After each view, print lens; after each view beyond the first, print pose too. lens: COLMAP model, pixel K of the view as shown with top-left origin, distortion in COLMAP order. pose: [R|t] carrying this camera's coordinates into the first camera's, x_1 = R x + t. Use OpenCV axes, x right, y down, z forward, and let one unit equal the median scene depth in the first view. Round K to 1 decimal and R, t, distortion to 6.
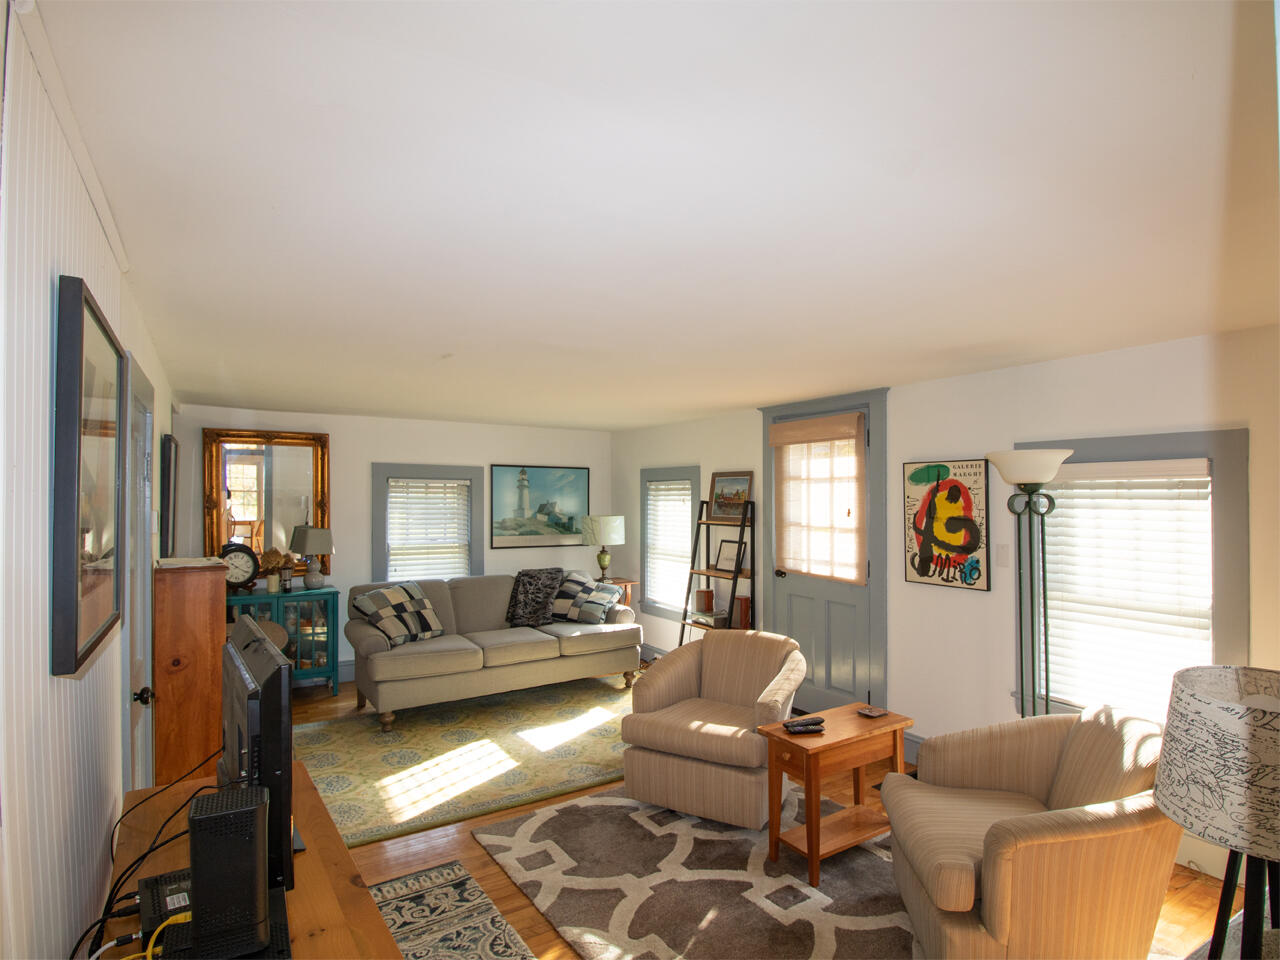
lens RADIAL K [[685.5, 0, 640.0], [0, 685.5, 480.0], [0, 0, 1]] dist [0.002799, -0.016015]
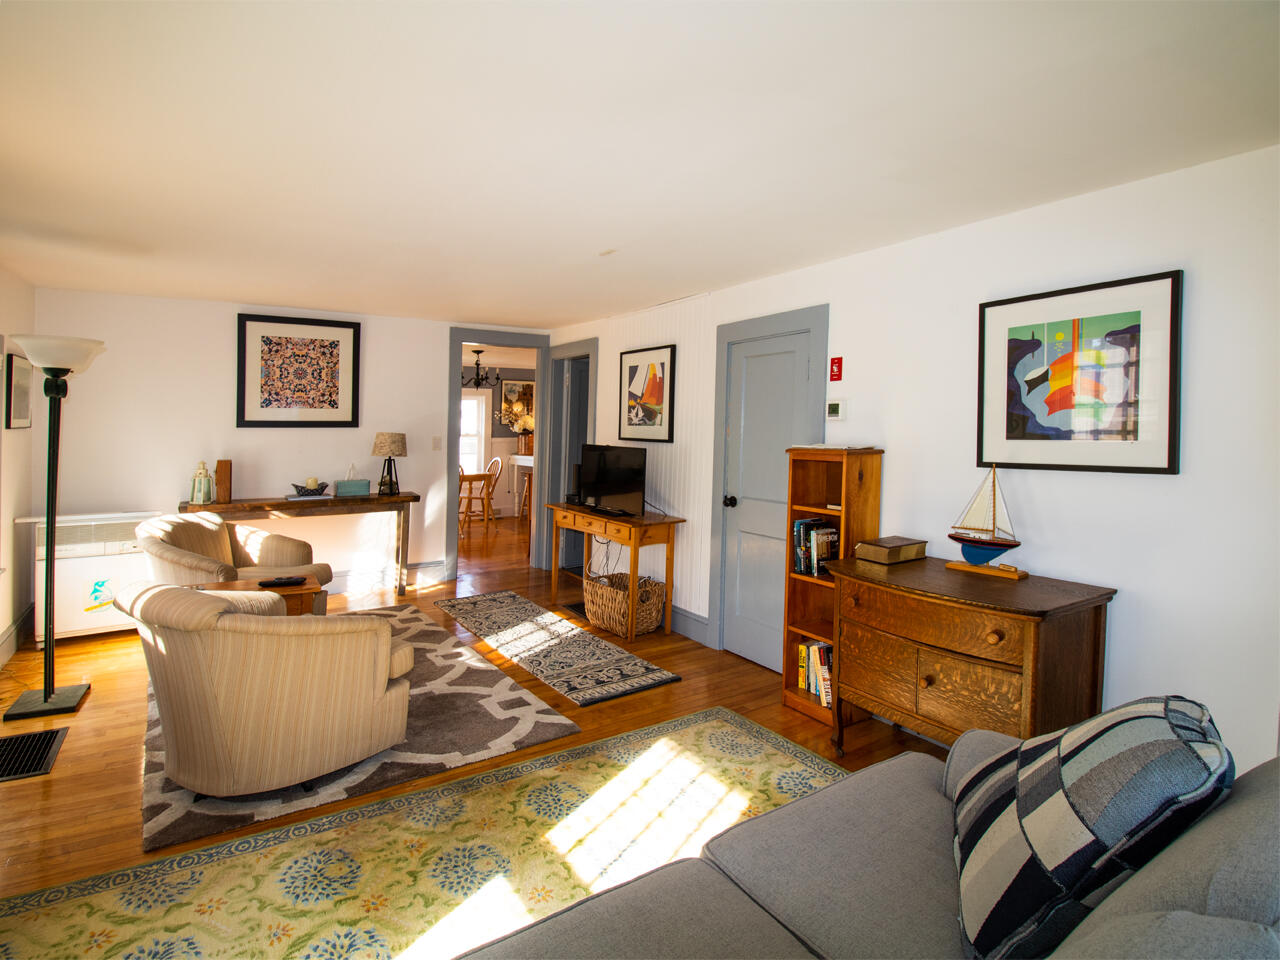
lens RADIAL K [[685.5, 0, 640.0], [0, 685.5, 480.0], [0, 0, 1]] dist [0.002799, -0.016015]
pose [[-0.999383, -0.017512, -0.030449, -0.326847], [-0.017488, 0.999847, -0.001068, 0.190393], [0.030463, -0.000535, -0.999536, 2.182239]]
